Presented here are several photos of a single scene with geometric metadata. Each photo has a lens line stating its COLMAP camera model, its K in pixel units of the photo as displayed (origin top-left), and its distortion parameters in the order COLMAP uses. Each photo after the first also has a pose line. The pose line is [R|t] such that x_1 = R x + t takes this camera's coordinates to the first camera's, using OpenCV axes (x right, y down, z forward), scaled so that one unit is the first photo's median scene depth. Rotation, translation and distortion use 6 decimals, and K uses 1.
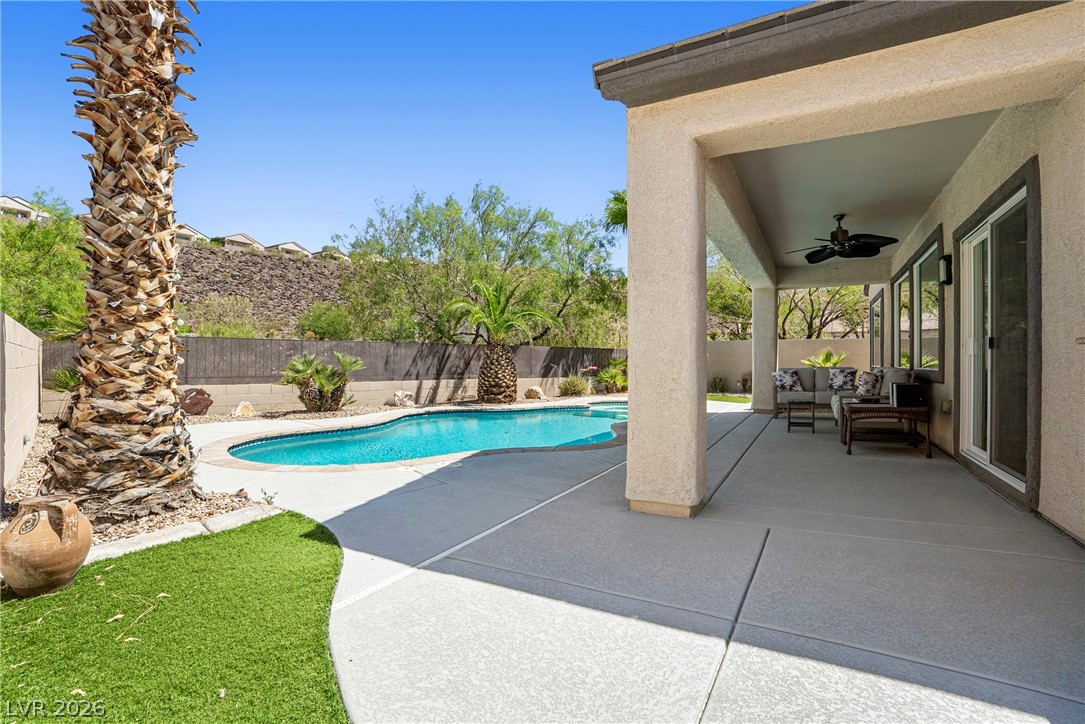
lens RADIAL K [[517.8, 0, 540.2], [0, 517.8, 344.1], [0, 0, 1]] dist [0.000389, 0.000779]
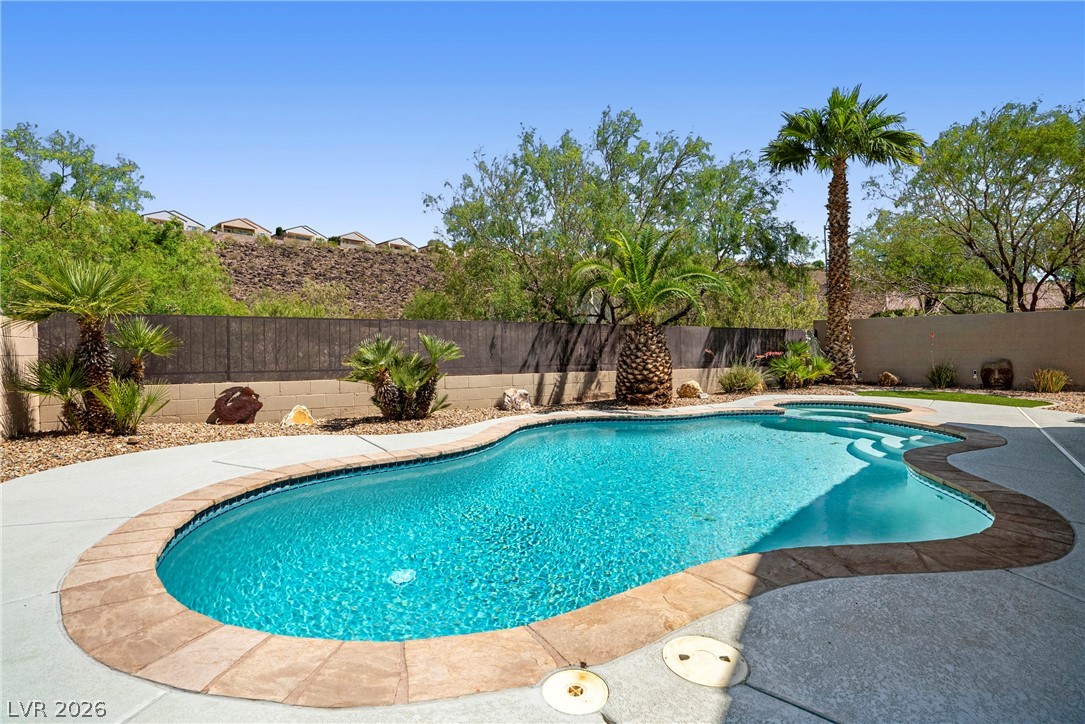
lens RADIAL K [[494.0, 0, 567.5], [0, 494.0, 363.5], [0, 0, 1]] dist [-0.001936, 0.000423]
pose [[0.990807, -0.006906, -0.135107, -0.097343], [0.014630, 0.998309, 0.056255, 0.017800], [0.134490, -0.057715, 0.989233, 0.322759]]
